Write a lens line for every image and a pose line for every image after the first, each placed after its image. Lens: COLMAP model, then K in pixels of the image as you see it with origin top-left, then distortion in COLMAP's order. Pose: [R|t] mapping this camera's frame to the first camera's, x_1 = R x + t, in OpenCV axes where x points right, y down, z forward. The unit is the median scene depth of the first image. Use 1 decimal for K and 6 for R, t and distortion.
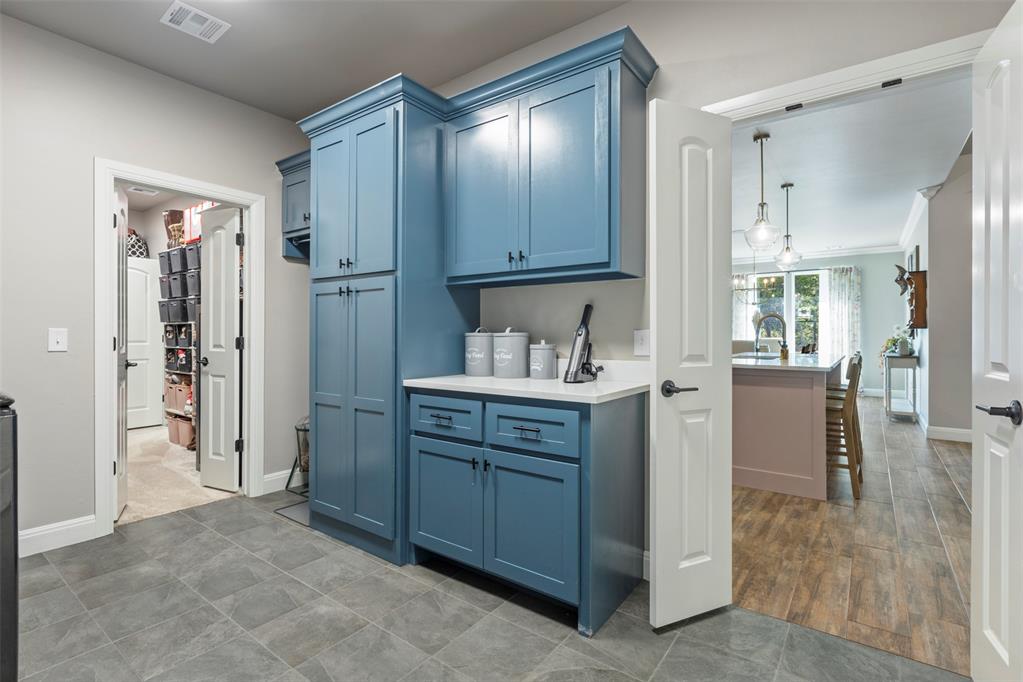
lens RADIAL K [[483.0, 0, 506.2], [0, 483.0, 334.5], [0, 0, 1]] dist [-0.001844, -0.000391]
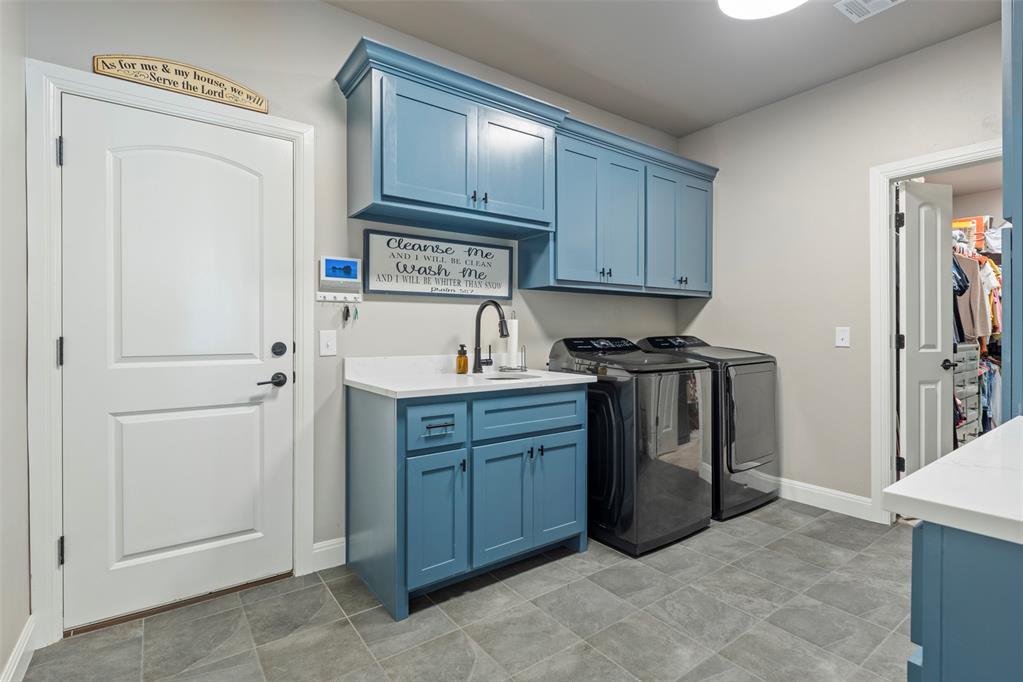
lens RADIAL K [[483.0, 0, 506.2], [0, 483.0, 334.5], [0, 0, 1]] dist [-0.001844, -0.000391]
pose [[-0.299331, 0.000177, -0.954149, 0.512260], [0.003229, 0.999994, -0.000828, 0.003650], [0.954144, -0.003328, -0.299330, 0.658614]]
